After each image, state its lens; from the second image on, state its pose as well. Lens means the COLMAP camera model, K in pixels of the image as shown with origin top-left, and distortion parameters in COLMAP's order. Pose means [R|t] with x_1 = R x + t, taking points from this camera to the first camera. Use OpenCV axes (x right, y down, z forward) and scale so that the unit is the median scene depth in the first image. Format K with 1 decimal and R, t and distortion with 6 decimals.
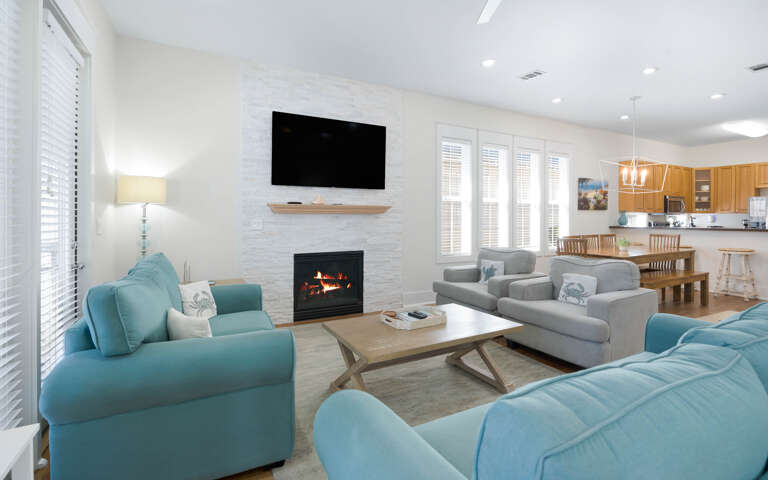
lens RADIAL K [[356.4, 0, 383.4], [0, 356.4, 220.8], [0, 0, 1]] dist [0.002623, 0.000645]
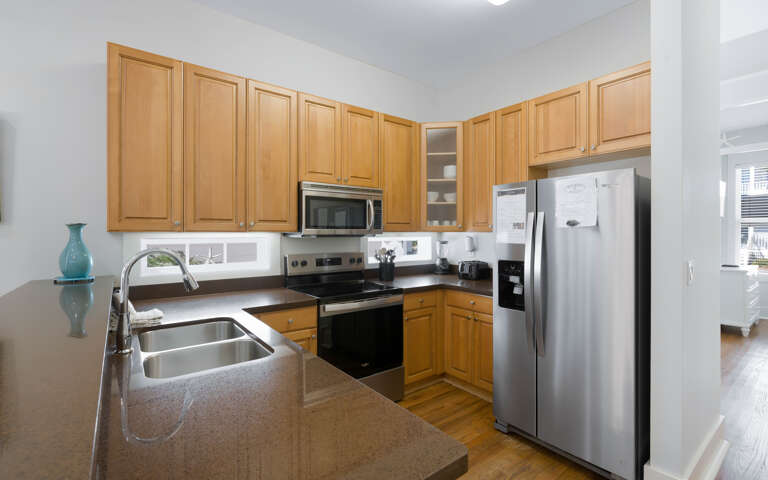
lens RADIAL K [[352.5, 0, 384.0], [0, 352.5, 240.0], [0, 0, 1]] dist [0.011346, 0.000097]
pose [[0.984267, -0.005345, 0.176607, 1.204937], [0.003064, 0.999908, 0.013187, -0.027653], [-0.176661, -0.012439, 0.984193, 0.965353]]
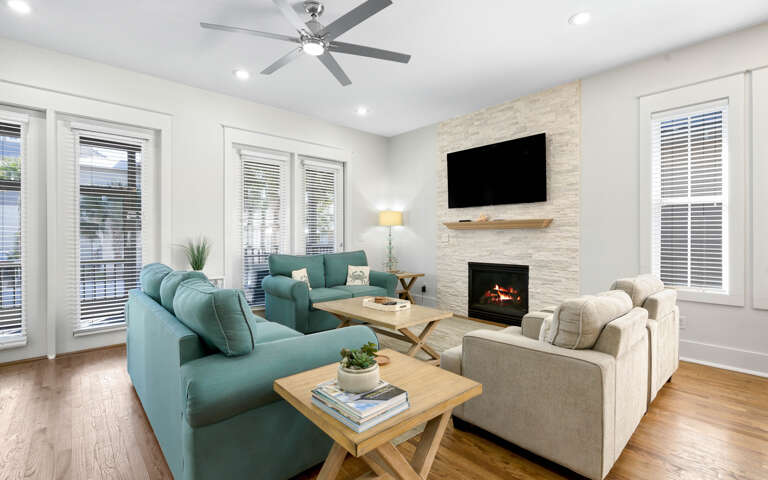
lens RADIAL K [[346.2, 0, 383.7], [0, 346.2, 234.4], [0, 0, 1]] dist [-0.008262, 0.000135]
pose [[0.246581, -0.002181, -0.969120, 0.695474], [-0.007545, 0.999963, -0.004171, 0.003580], [0.969093, 0.008341, 0.246555, 0.345040]]
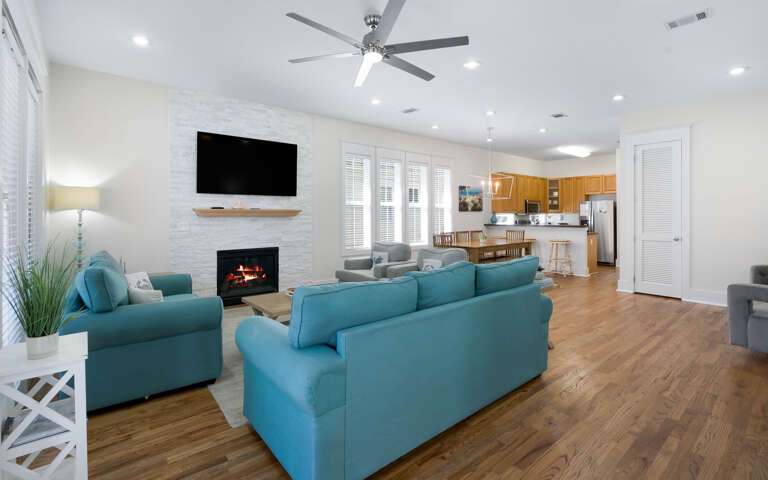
lens RADIAL K [[357.8, 0, 385.2], [0, 357.8, 218.3], [0, 0, 1]] dist [-0.000335, 0.000157]
pose [[0.978756, -0.006315, 0.204930, 0.044669], [0.006833, 0.999975, -0.001816, -0.007603], [-0.204913, 0.003178, 0.978775, -0.233192]]
